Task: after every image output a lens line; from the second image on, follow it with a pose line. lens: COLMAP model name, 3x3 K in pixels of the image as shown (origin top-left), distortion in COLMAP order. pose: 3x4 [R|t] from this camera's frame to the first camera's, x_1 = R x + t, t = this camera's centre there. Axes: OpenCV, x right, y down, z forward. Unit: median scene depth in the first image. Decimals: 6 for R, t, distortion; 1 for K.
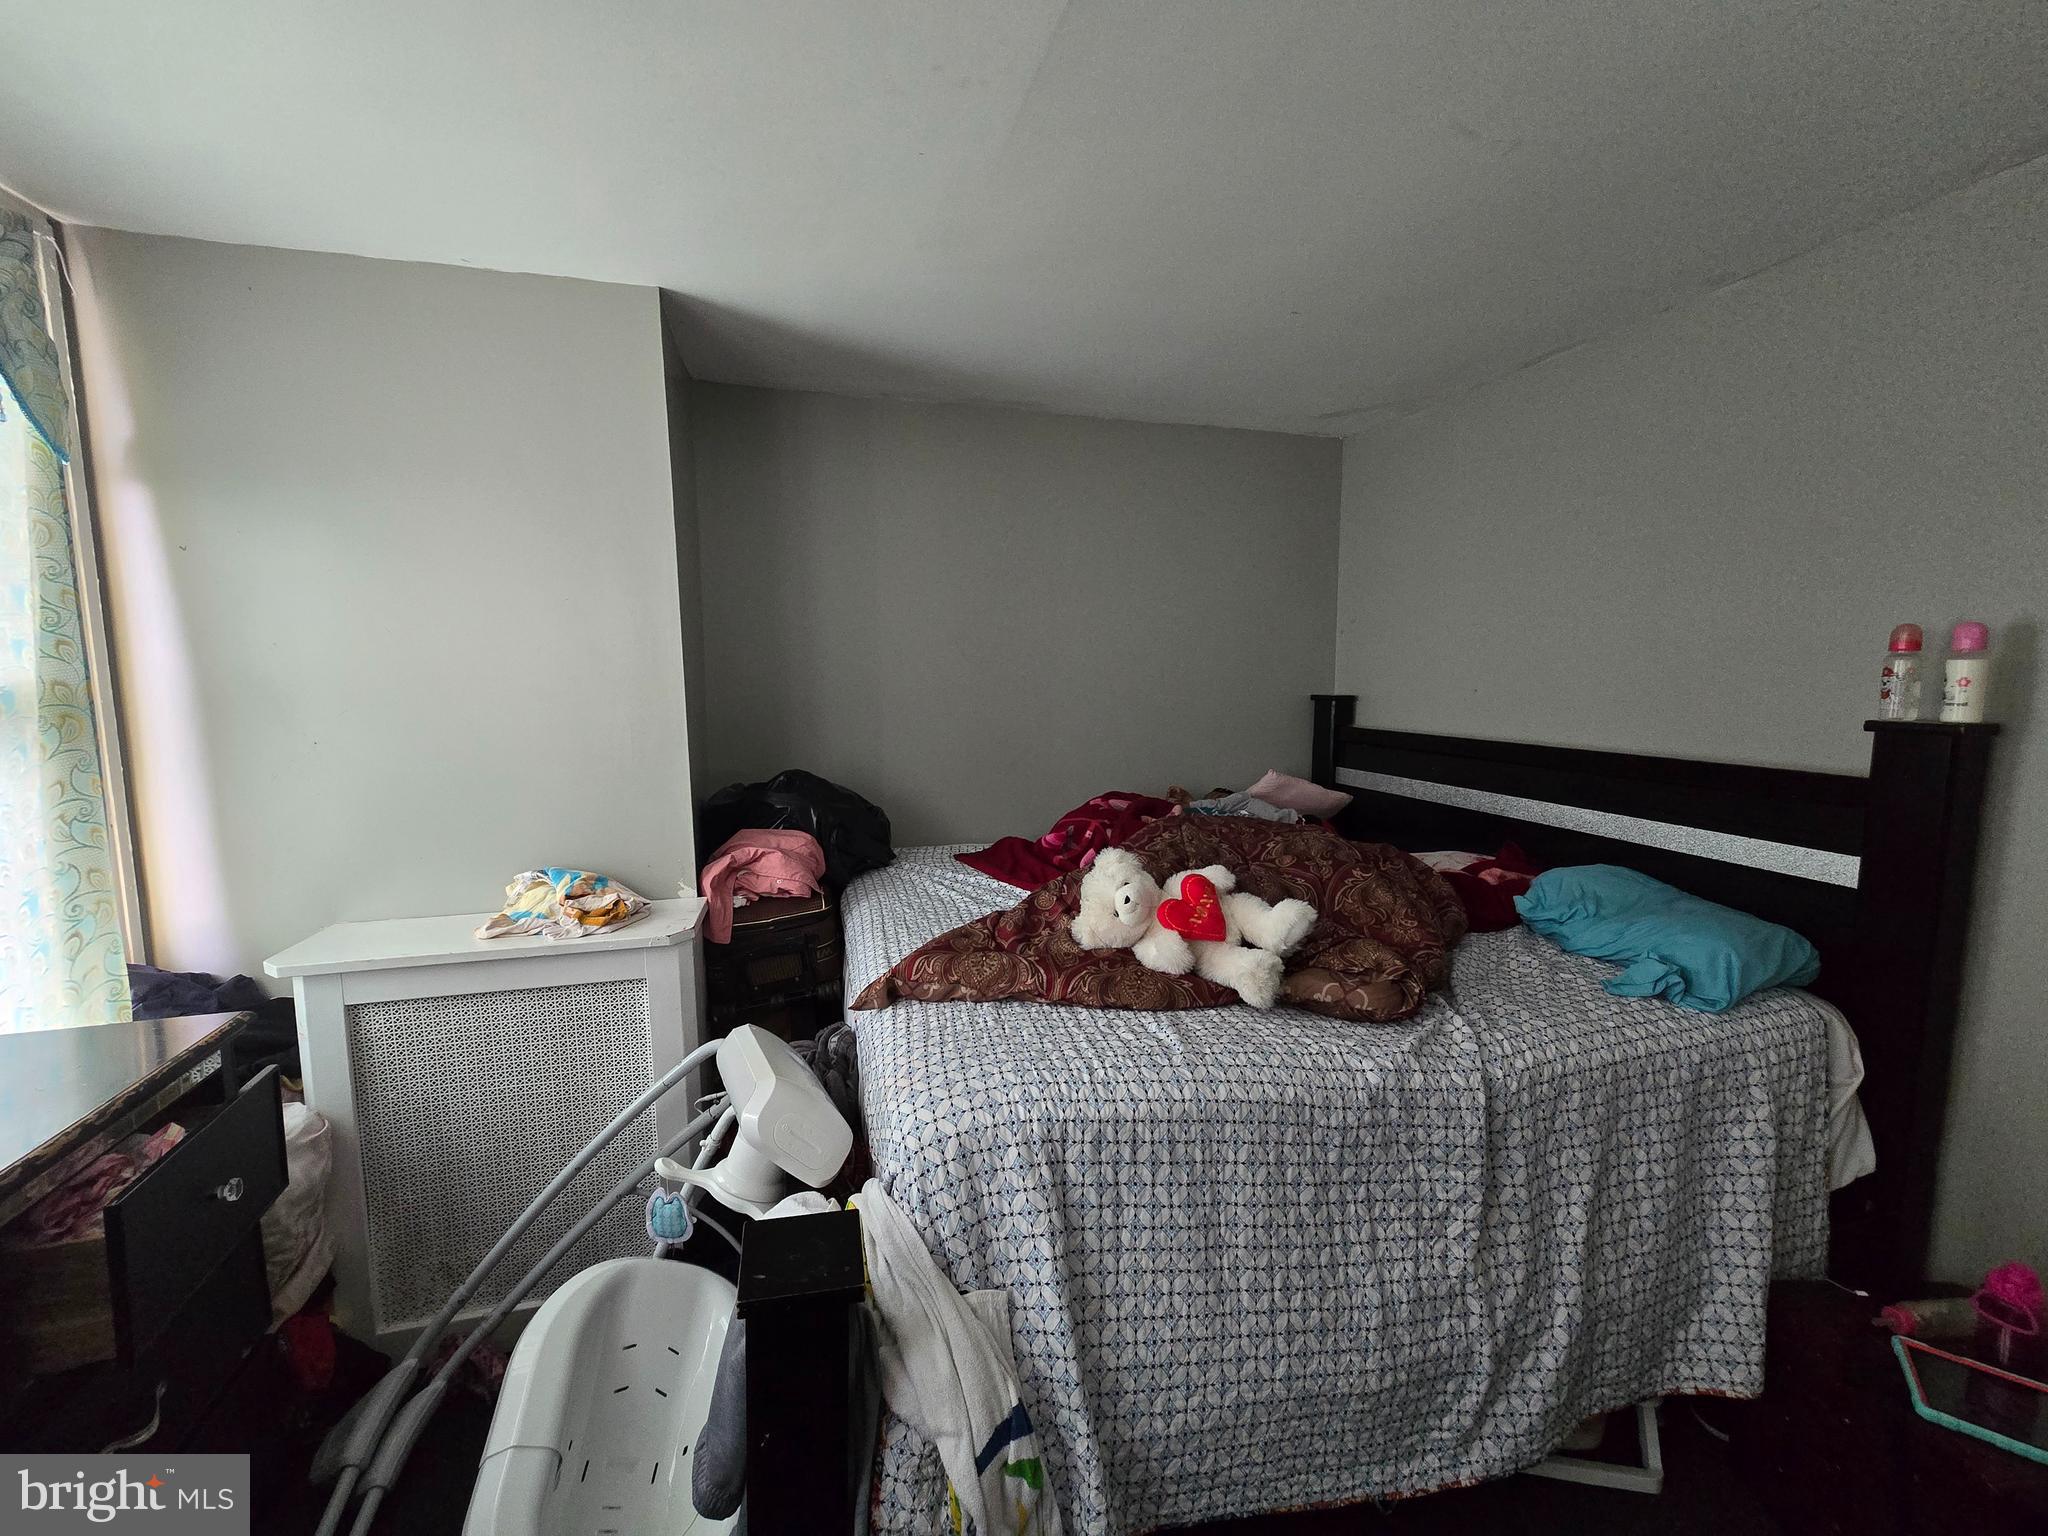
lens RADIAL K [[842.0, 0, 1015.3], [0, 842.0, 767.5], [0, 0, 1]] dist [-0.002688, -0.000443]
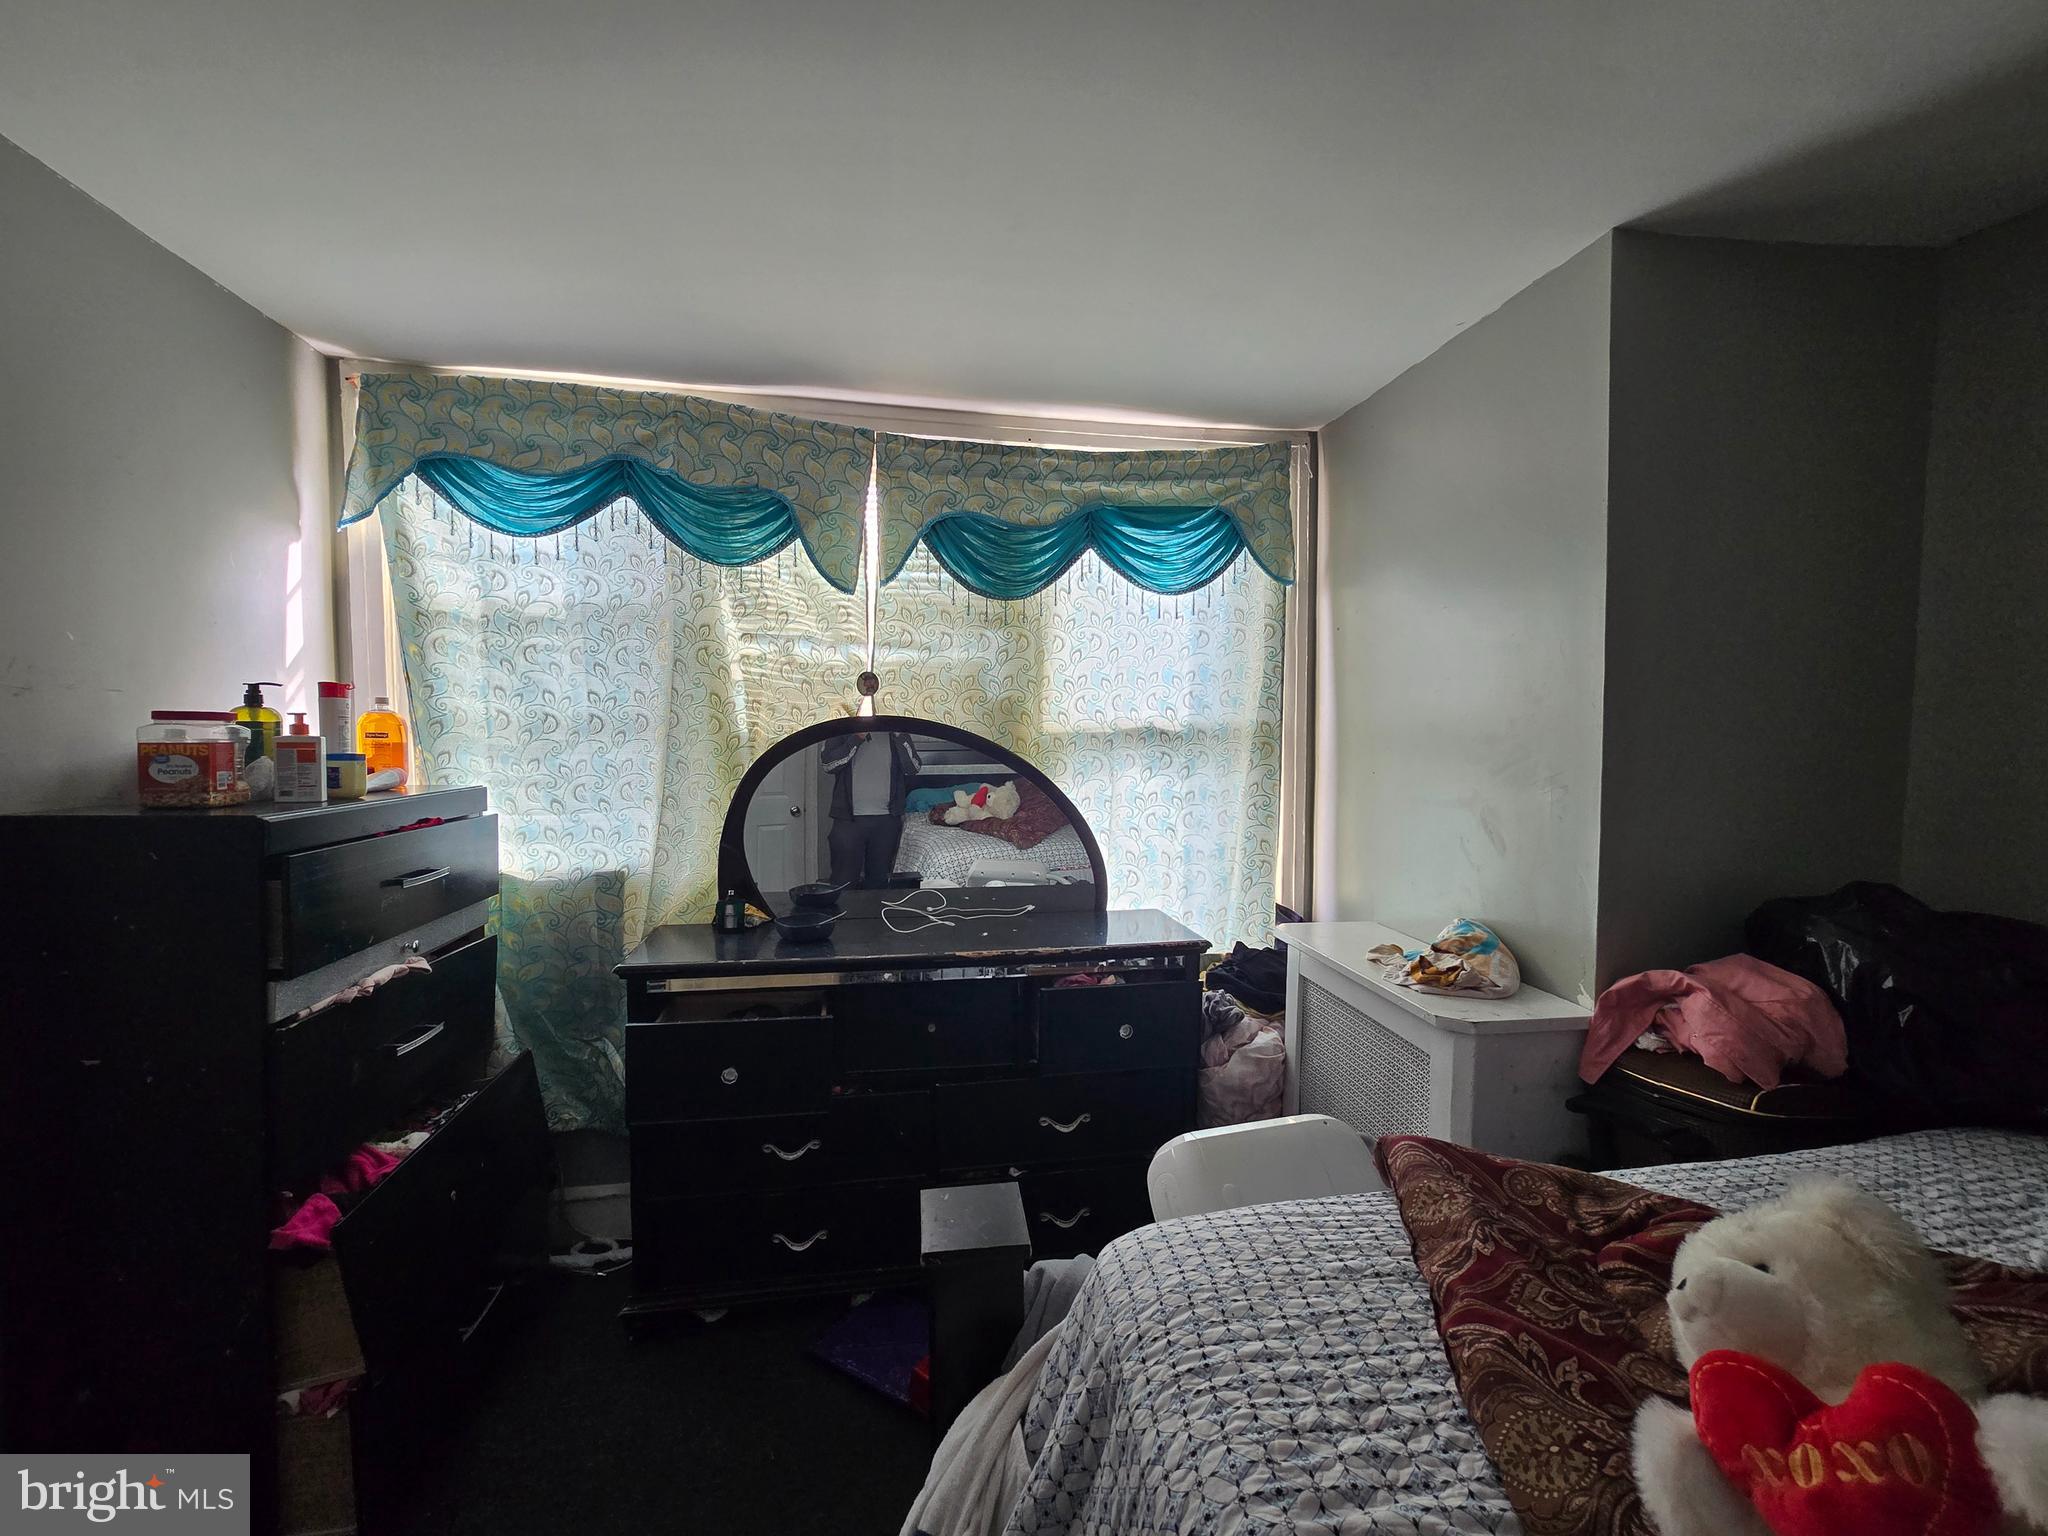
lens RADIAL K [[842.0, 0, 1020.6], [0, 842.0, 768.7], [0, 0, 1]] dist [-0.002688, -0.000443]
pose [[-0.108407, 0.054623, -0.992605, 0.536973], [-0.116067, 0.990965, 0.067209, -0.067896], [0.987308, 0.122495, -0.101088, 0.709121]]
